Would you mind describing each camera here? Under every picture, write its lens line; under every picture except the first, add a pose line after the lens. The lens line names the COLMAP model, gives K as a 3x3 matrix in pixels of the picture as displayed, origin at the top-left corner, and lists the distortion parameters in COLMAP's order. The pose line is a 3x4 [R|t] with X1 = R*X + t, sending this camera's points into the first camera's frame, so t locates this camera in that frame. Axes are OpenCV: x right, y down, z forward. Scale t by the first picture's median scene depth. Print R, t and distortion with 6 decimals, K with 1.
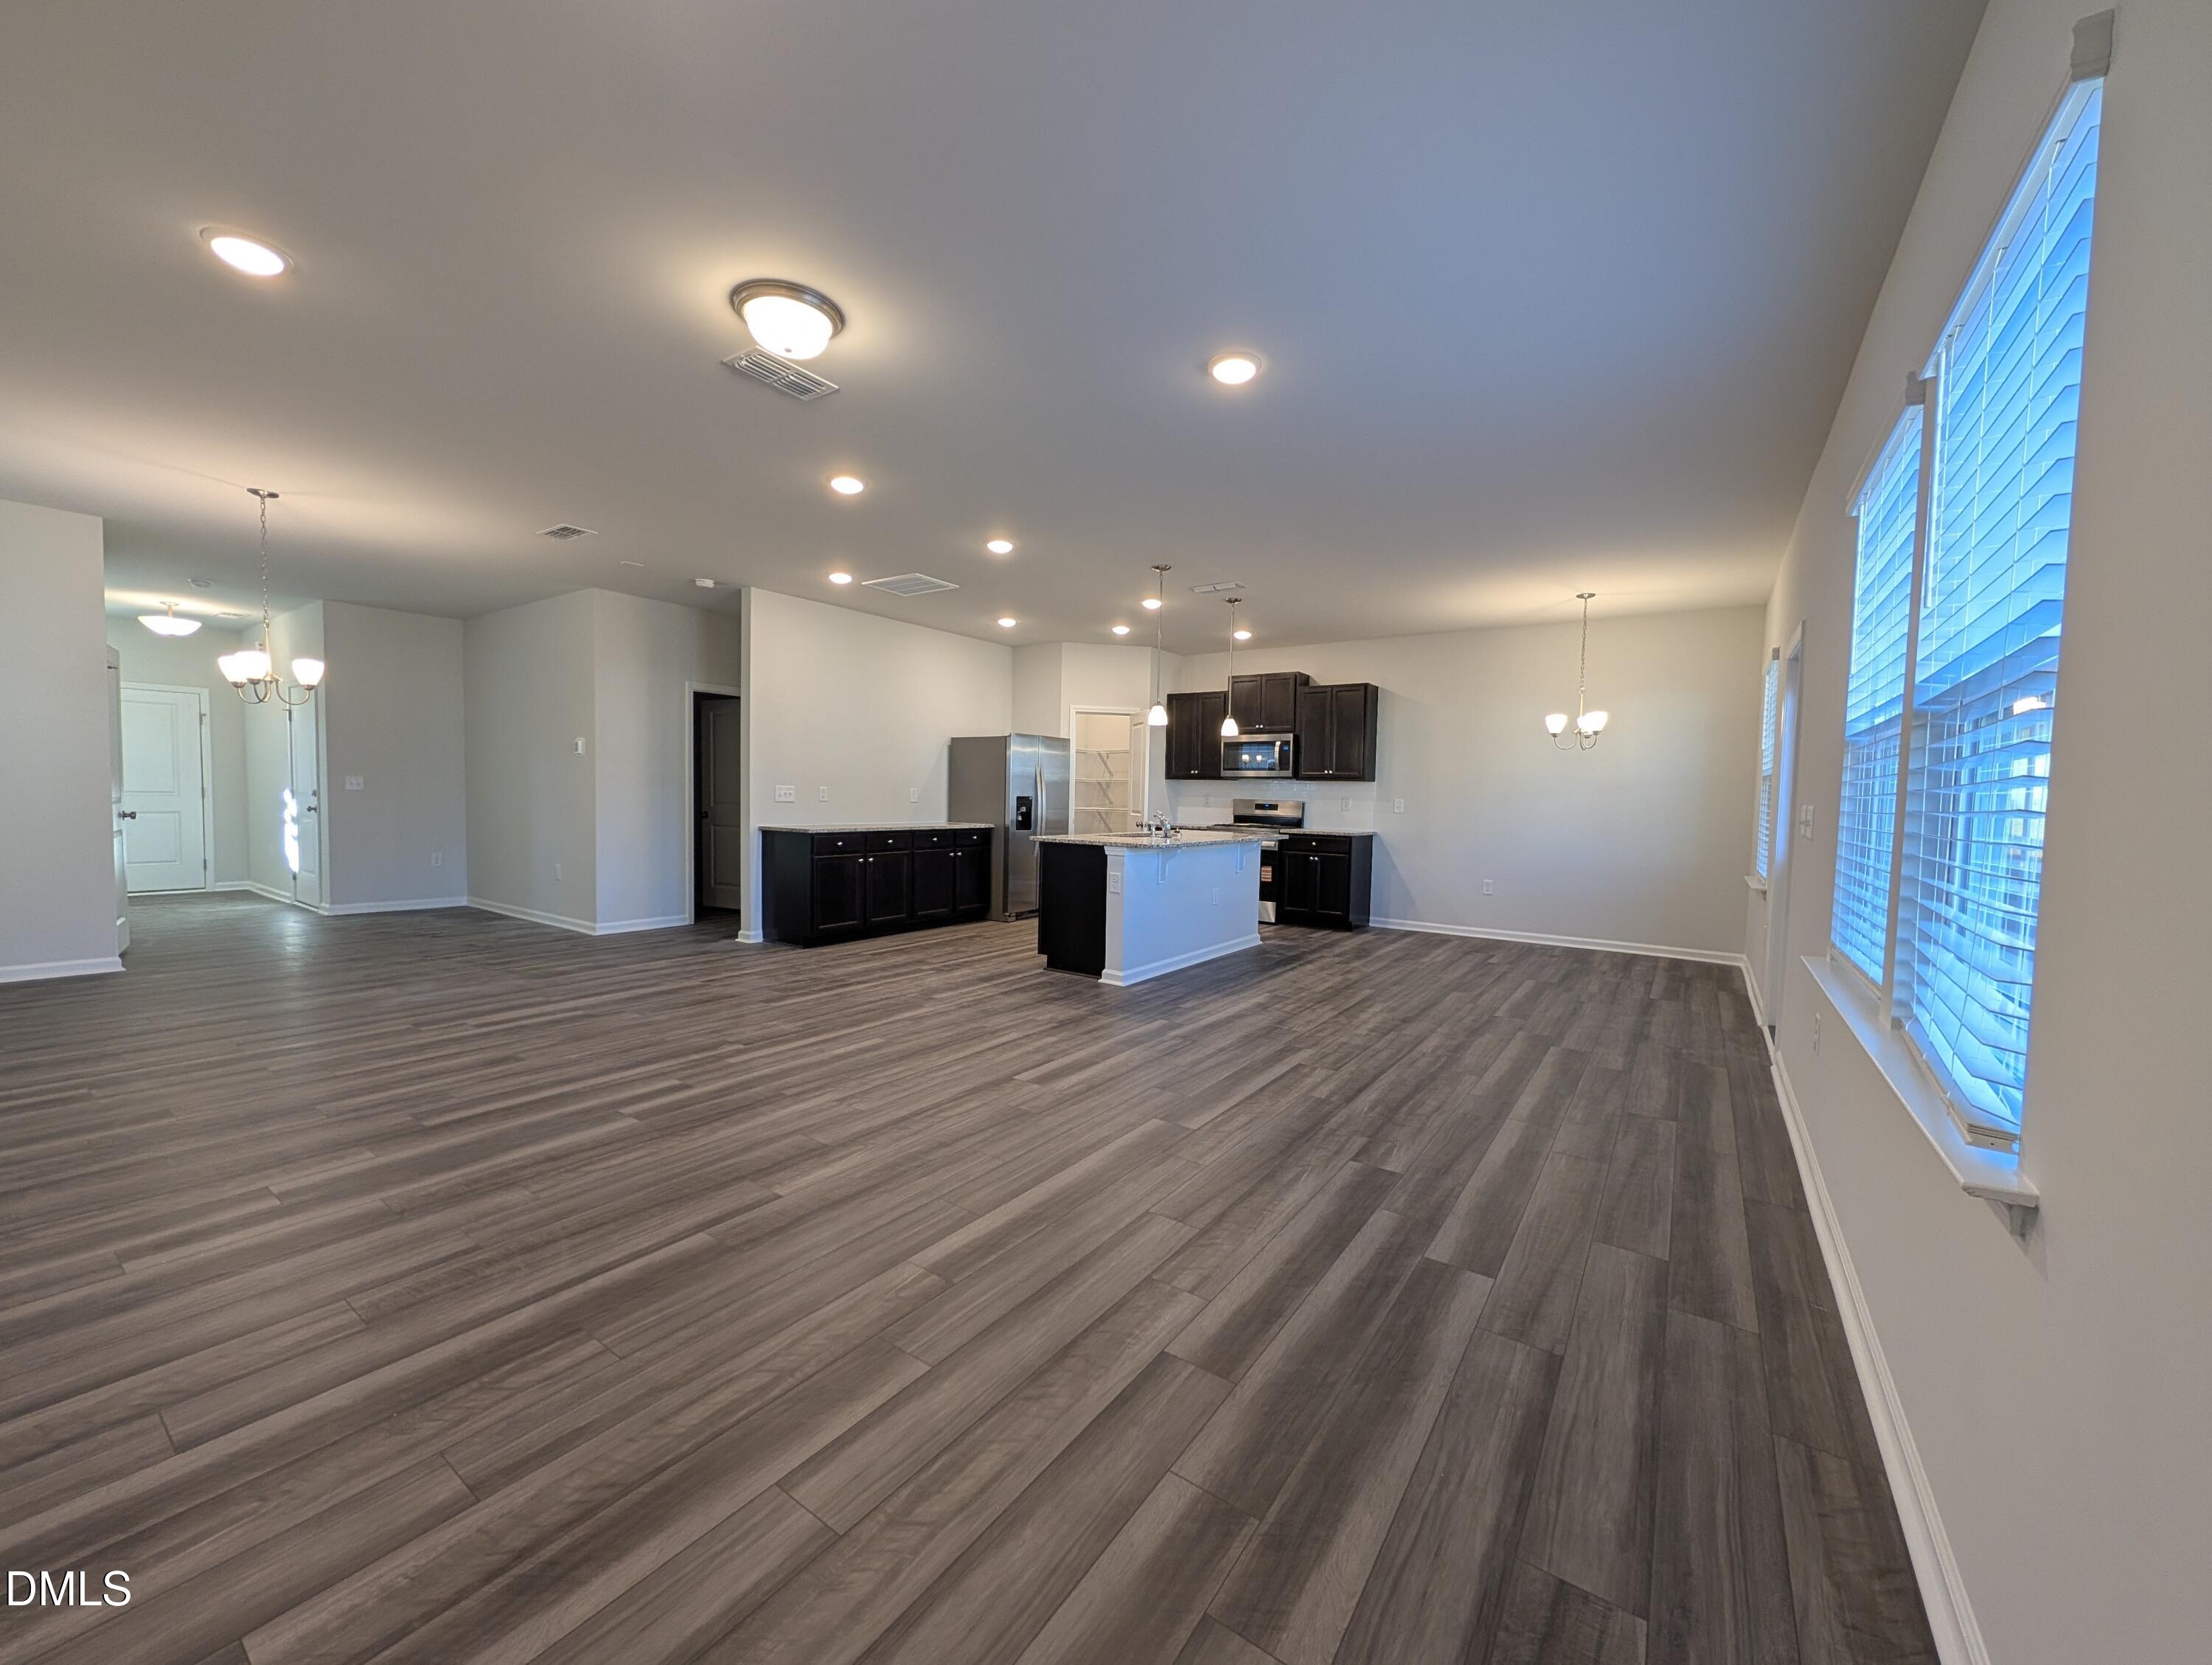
lens RADIAL K [[846.6, 0, 1093.9], [0, 846.6, 840.9], [0, 0, 1]] dist [0.002448, 0.000138]
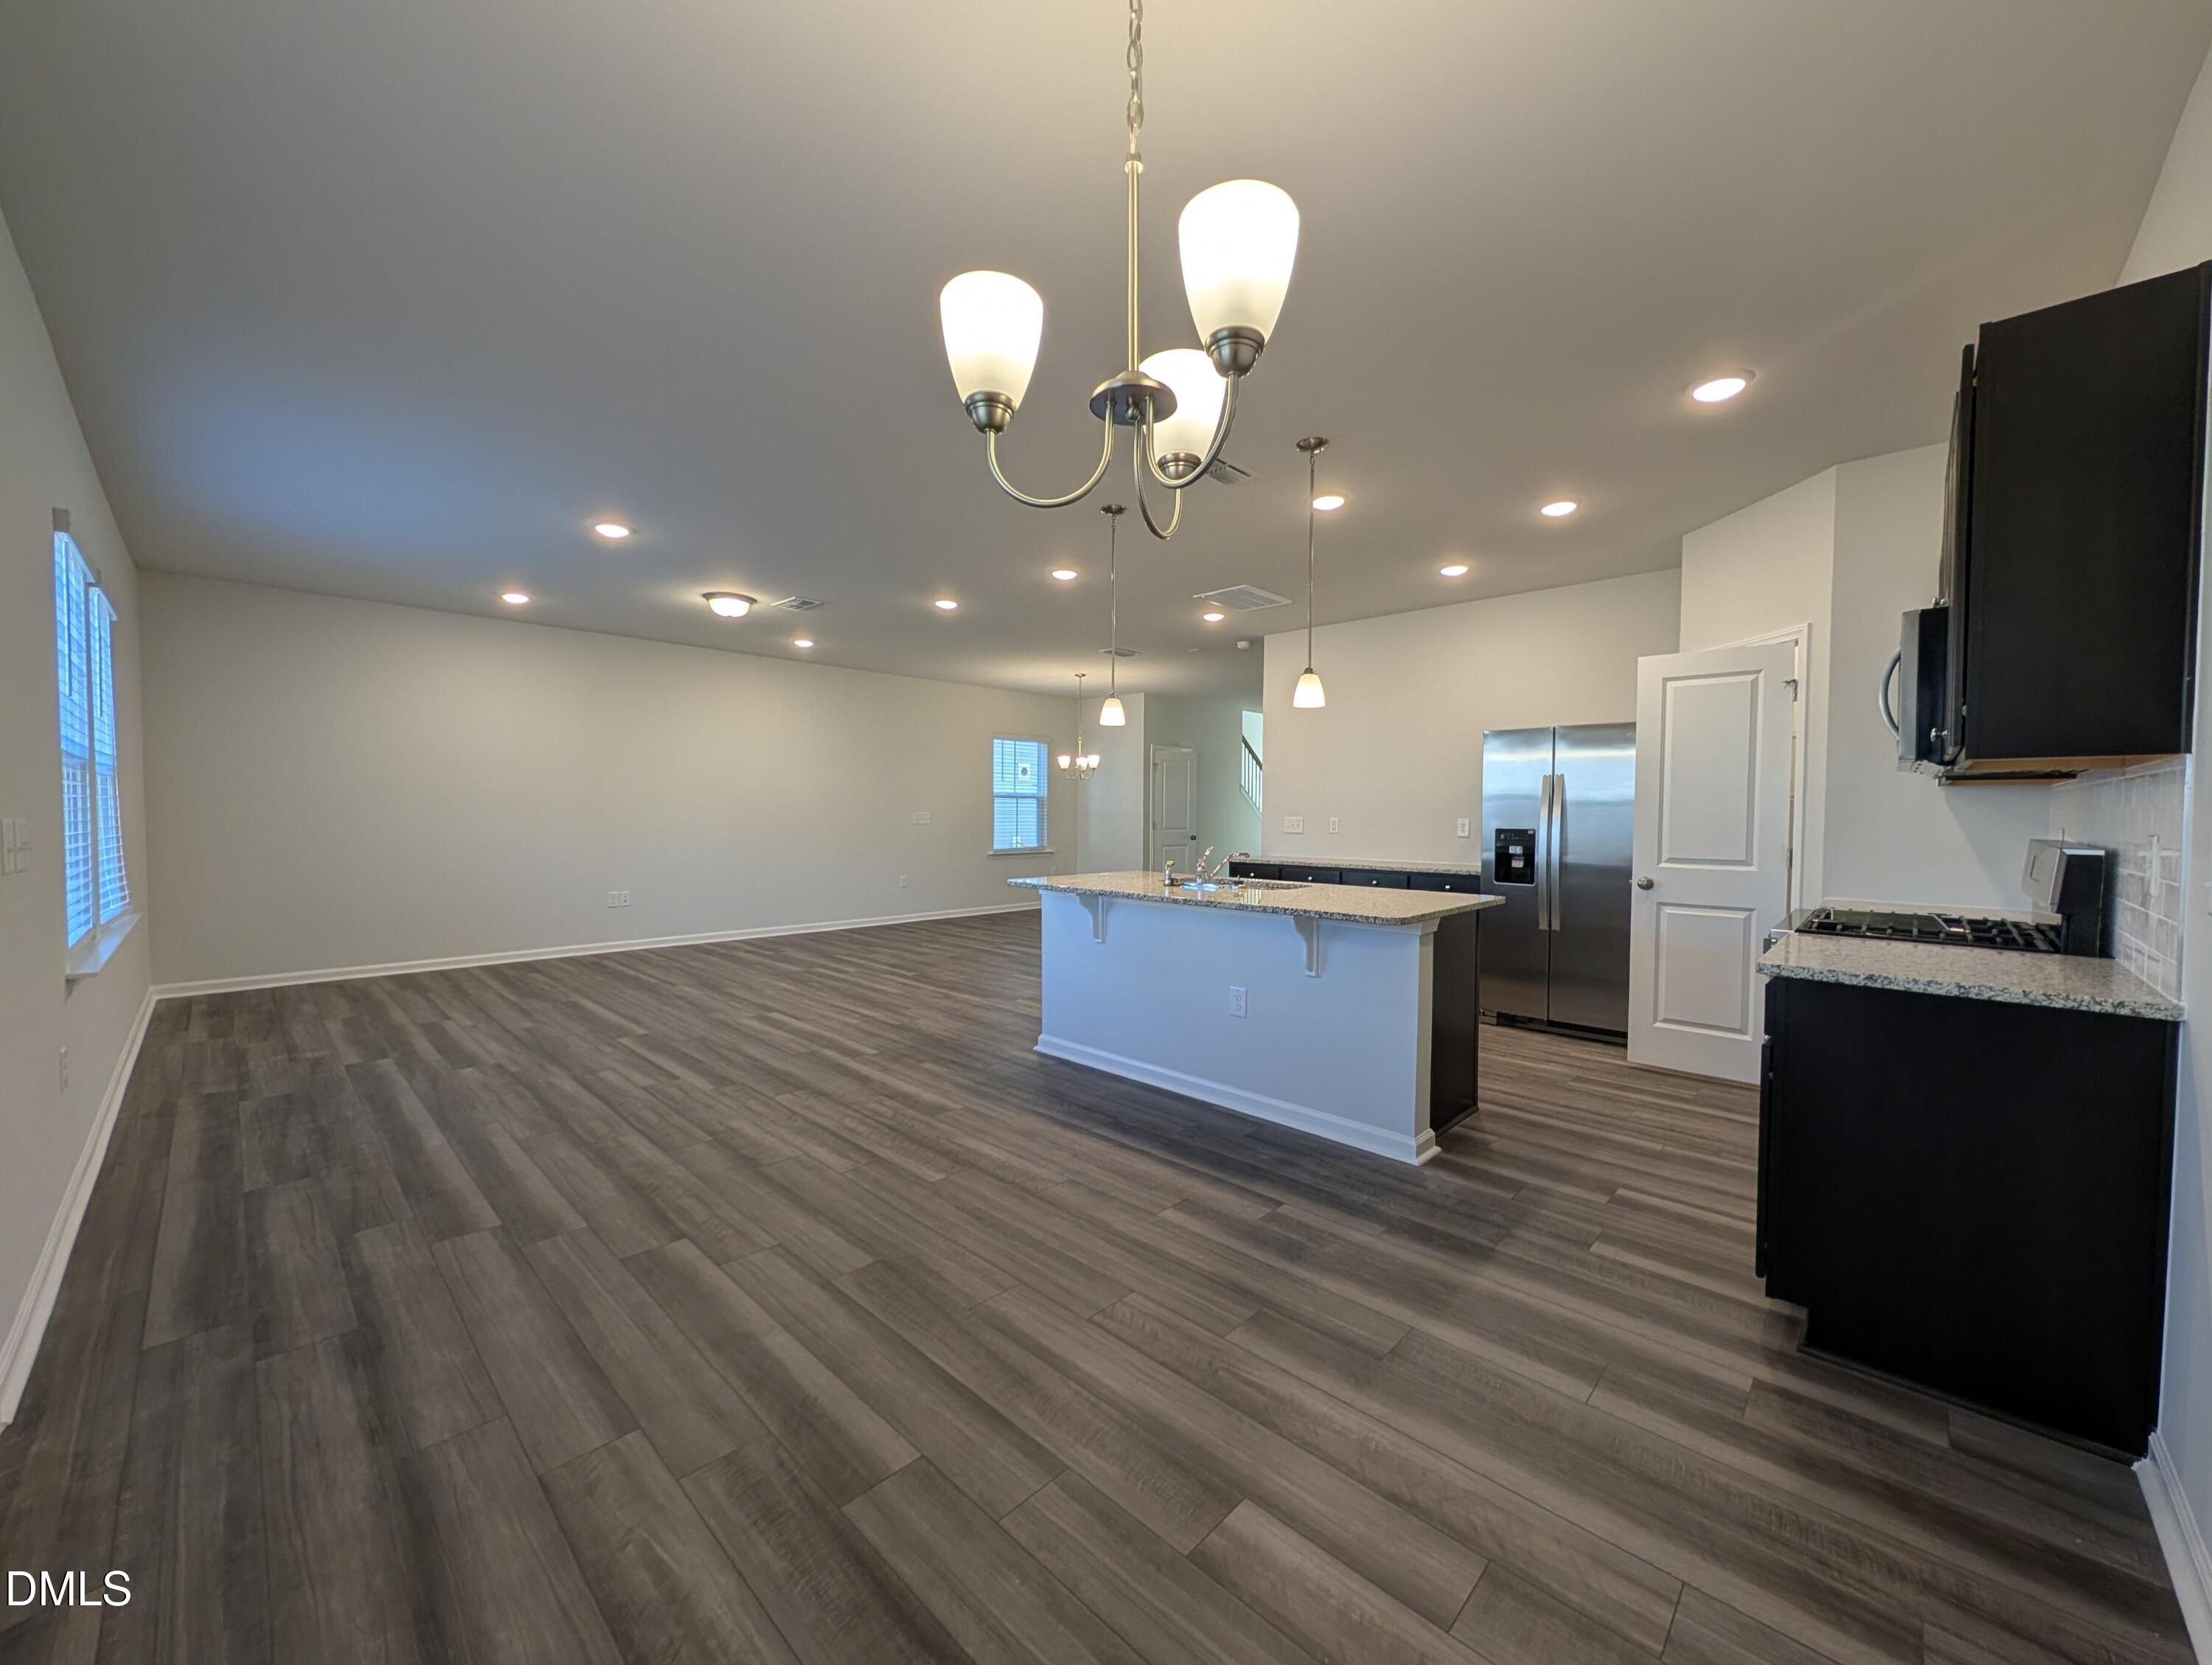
lens RADIAL K [[846.6, 0, 1115.5], [0, 846.6, 826.4], [0, 0, 1]] dist [0.002448, 0.000138]
pose [[-0.142119, -0.006333, -0.989829, 1.187220], [-0.063560, 0.997974, 0.002741, -0.077034], [0.987807, 0.063303, -0.142234, 1.652447]]
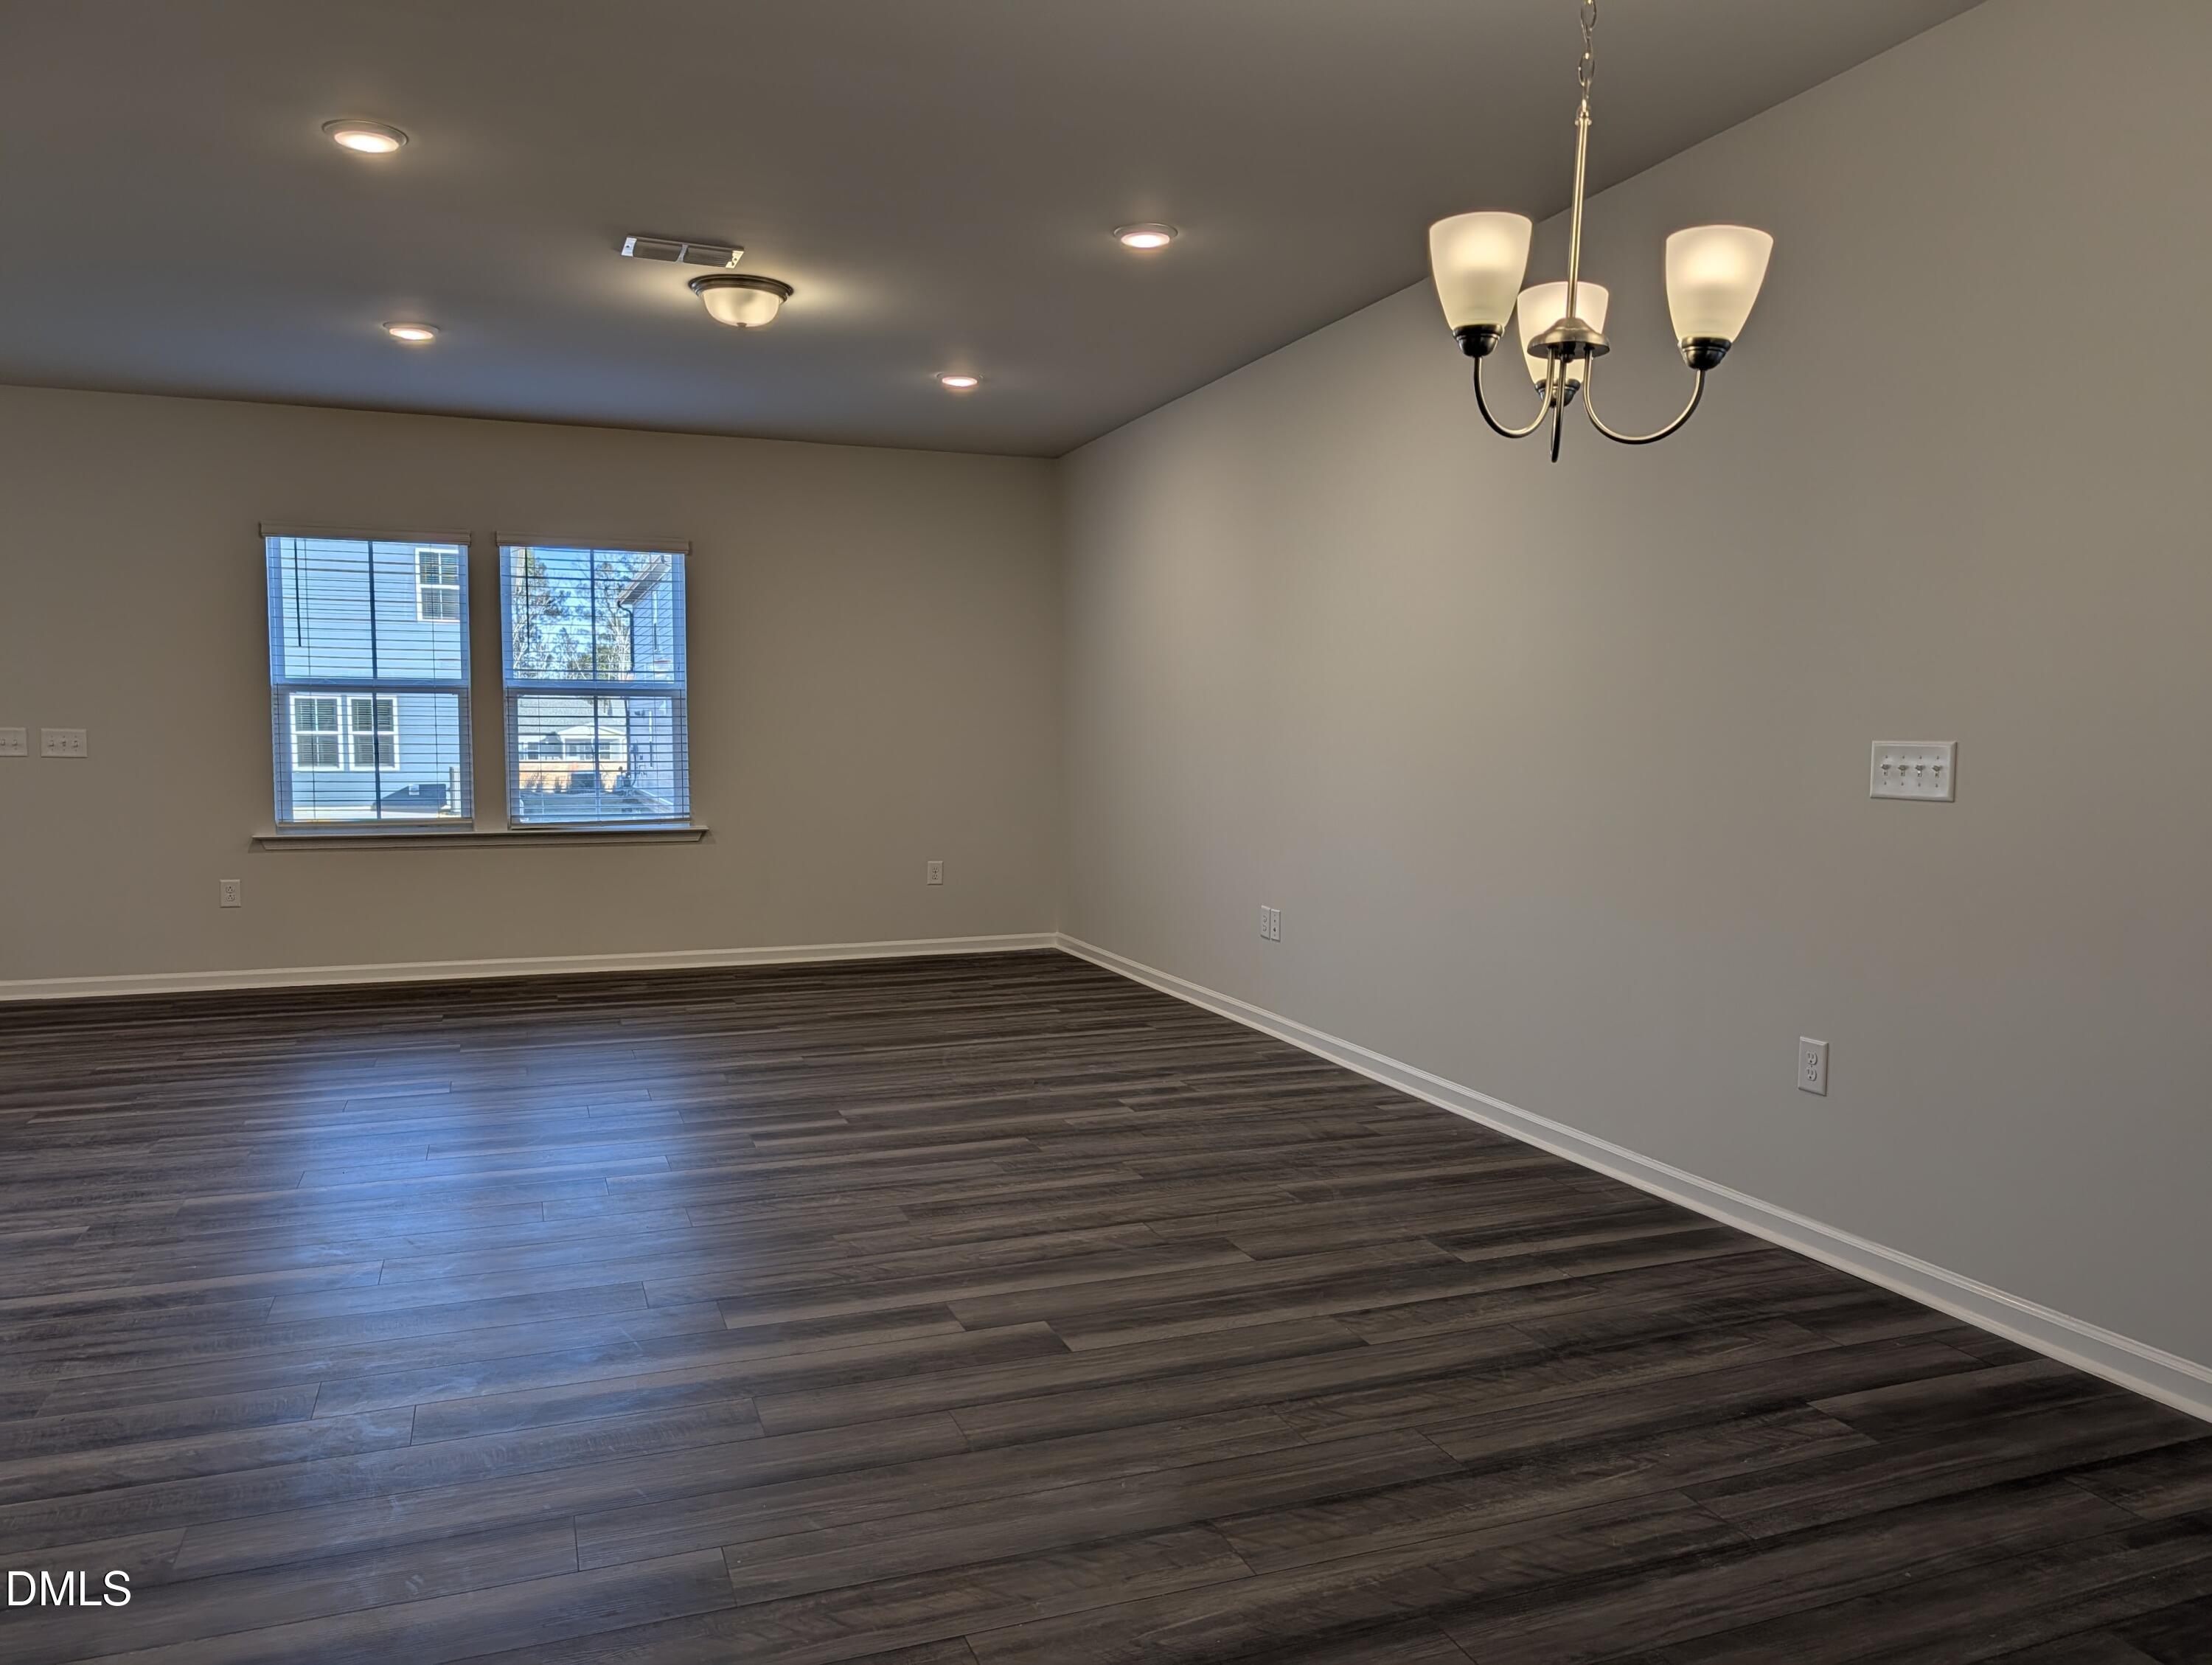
lens RADIAL K [[1588.3, 0, 1120.4], [0, 1588.3, 854.3], [0, 0, 1]] dist [0.013234, -0.000885]
pose [[-0.831887, -0.069738, 0.550546, -1.352968], [0.006430, 0.990795, 0.135220, -0.136789], [-0.554908, 0.116028, -0.823781, 1.747026]]
